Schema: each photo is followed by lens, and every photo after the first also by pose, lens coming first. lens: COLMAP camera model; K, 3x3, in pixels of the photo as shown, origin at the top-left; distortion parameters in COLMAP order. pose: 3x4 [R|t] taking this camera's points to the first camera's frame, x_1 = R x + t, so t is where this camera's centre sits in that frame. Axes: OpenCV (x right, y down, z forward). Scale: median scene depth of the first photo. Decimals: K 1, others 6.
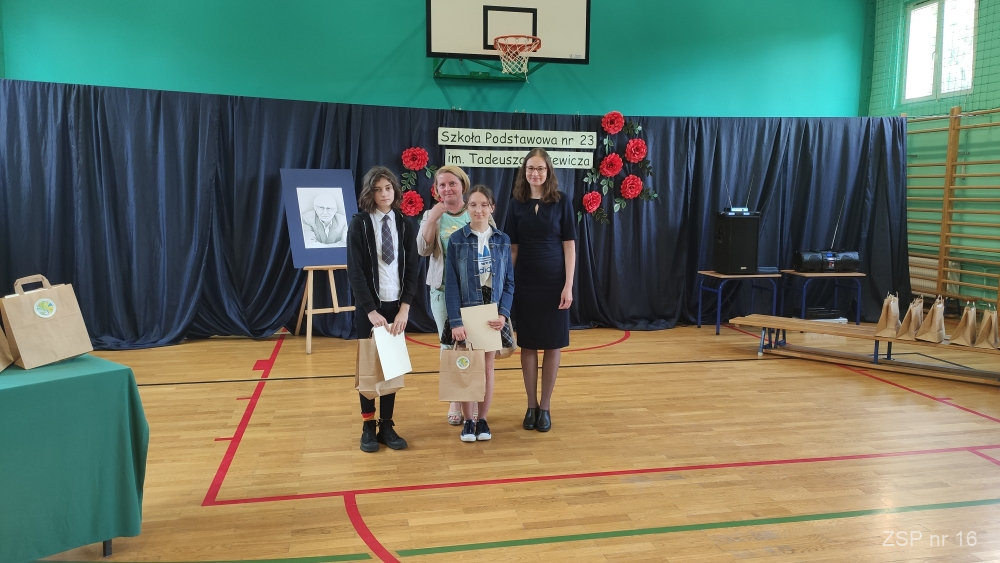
lens RADIAL K [[747.7, 0, 503.2], [0, 747.7, 281.6], [0, 0, 1]] dist [0.093215, -0.126586]
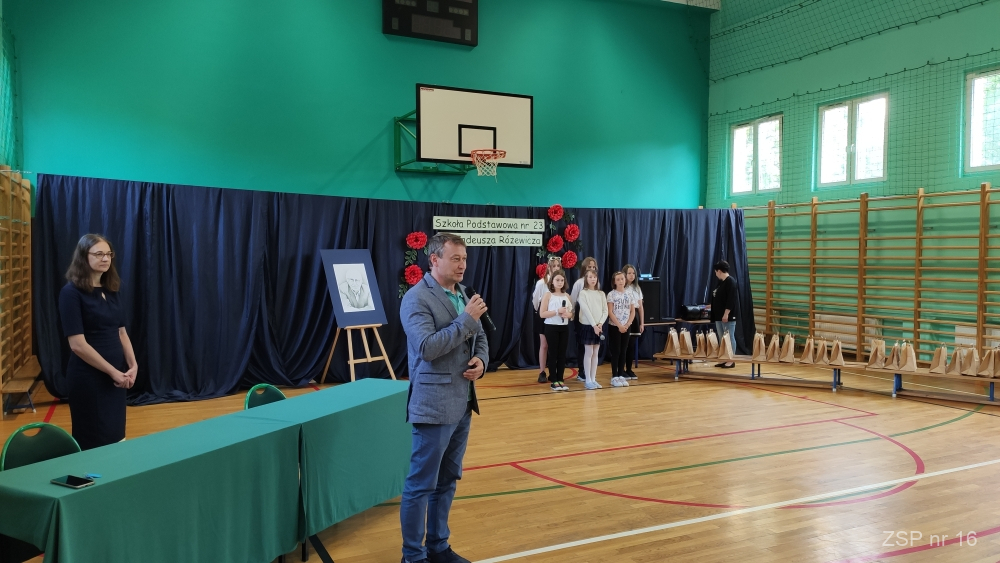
lens RADIAL K [[747.7, 0, 502.5], [0, 747.7, 278.0], [0, 0, 1]] dist [0.093215, -0.126586]
pose [[0.968358, -0.015391, 0.249089, -0.289924], [0.035912, 0.996302, -0.078052, 0.006514], [-0.246967, 0.084527, 0.965330, -0.266146]]
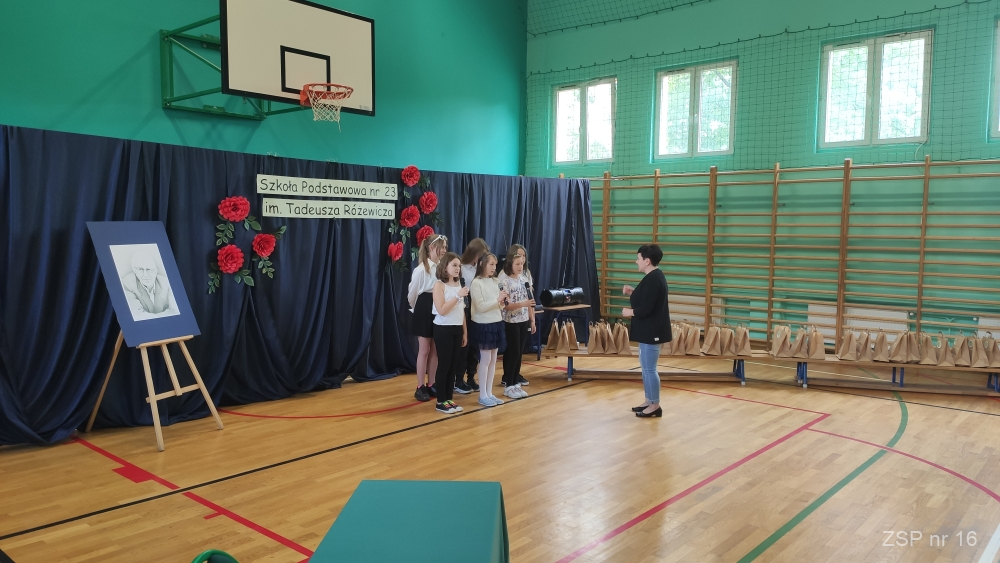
lens RADIAL K [[747.7, 0, 503.7], [0, 747.7, 281.5], [0, 0, 1]] dist [0.093215, -0.126586]
pose [[0.796398, -0.046576, 0.602977, -0.396209], [0.068214, 0.997586, -0.013037, -0.044142], [-0.600914, 0.051514, 0.797652, 0.104074]]
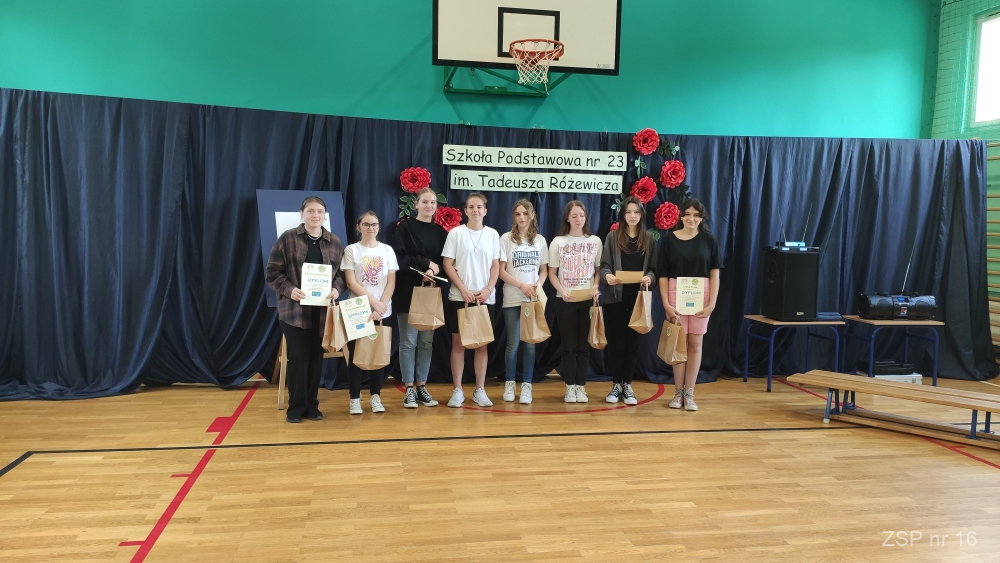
lens RADIAL K [[747.7, 0, 503.4], [0, 747.7, 281.5], [0, 0, 1]] dist [0.093215, -0.126586]
pose [[0.999472, 0.015579, -0.028529, 0.009805], [-0.016614, 0.999200, -0.036390, -0.017346], [0.027939, 0.036845, 0.998930, 0.143924]]
